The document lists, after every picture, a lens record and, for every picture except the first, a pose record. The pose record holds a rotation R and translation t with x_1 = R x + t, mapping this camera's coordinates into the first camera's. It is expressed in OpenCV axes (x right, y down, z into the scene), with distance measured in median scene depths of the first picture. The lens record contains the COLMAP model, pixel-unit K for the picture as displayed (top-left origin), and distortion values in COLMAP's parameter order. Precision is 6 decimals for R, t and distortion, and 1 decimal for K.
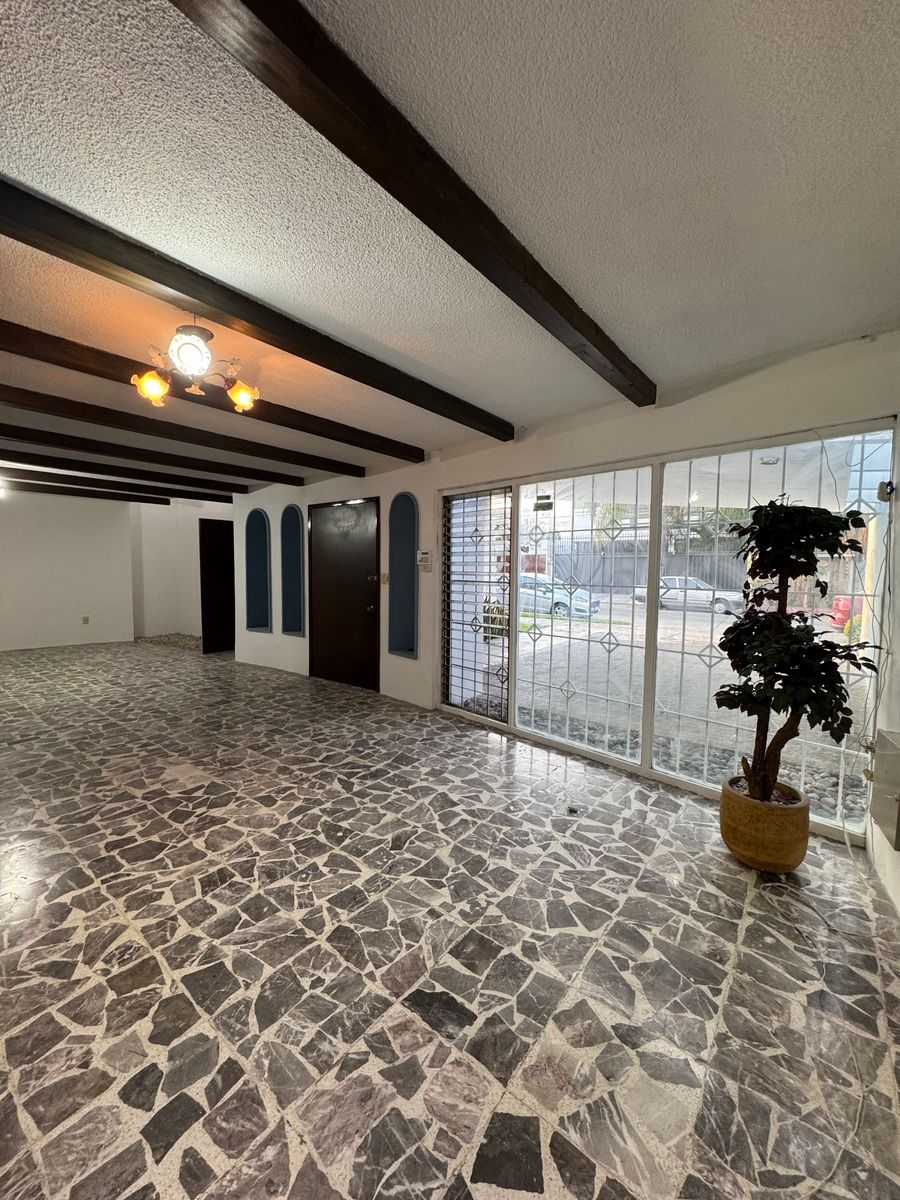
lens RADIAL K [[483.6, 0, 452.3], [0, 483.6, 599.6], [0, 0, 1]] dist [0.001003, 0.000353]
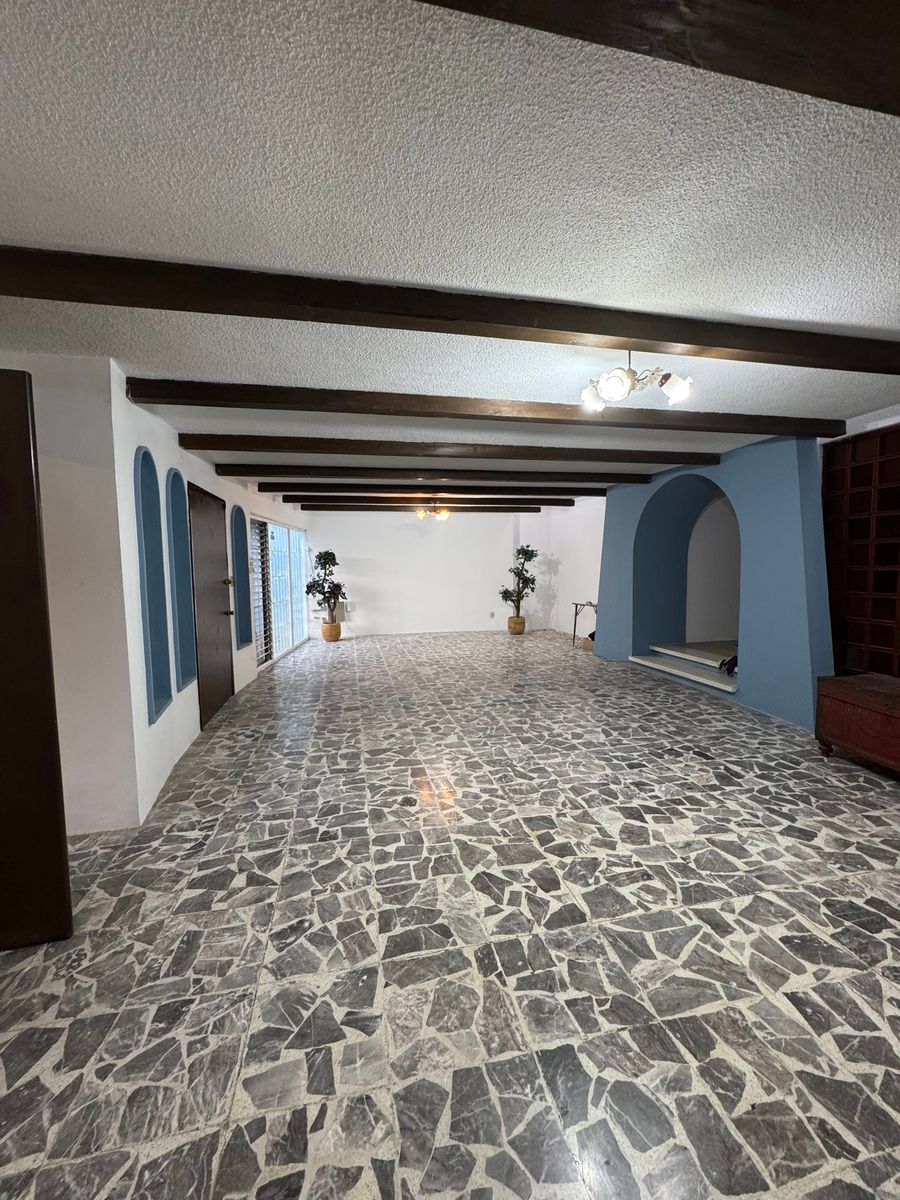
lens RADIAL K [[483.6, 0, 448.9], [0, 483.6, 599.5], [0, 0, 1]] dist [0.001003, 0.000353]
pose [[-0.771119, -0.045936, 0.635032, -2.719570], [0.050515, 0.989836, 0.132941, -0.277026], [-0.634685, 0.134592, -0.760960, 3.494977]]
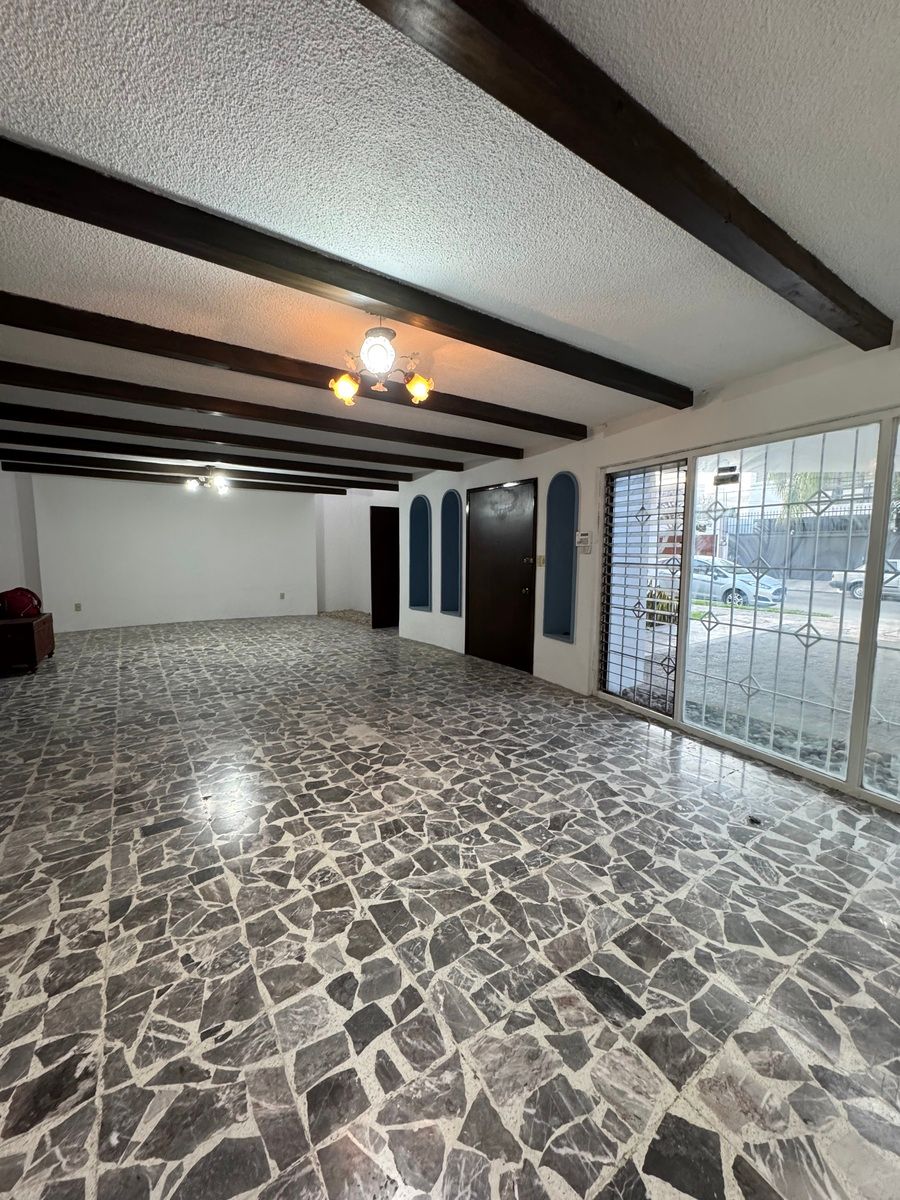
lens RADIAL K [[483.6, 0, 450.7], [0, 483.6, 600.0], [0, 0, 1]] dist [0.001003, 0.000353]
pose [[0.953142, 0.026416, -0.301369, -0.032603], [-0.015531, 0.999139, 0.038459, 0.003560], [0.302125, -0.031976, 0.952732, -0.010056]]
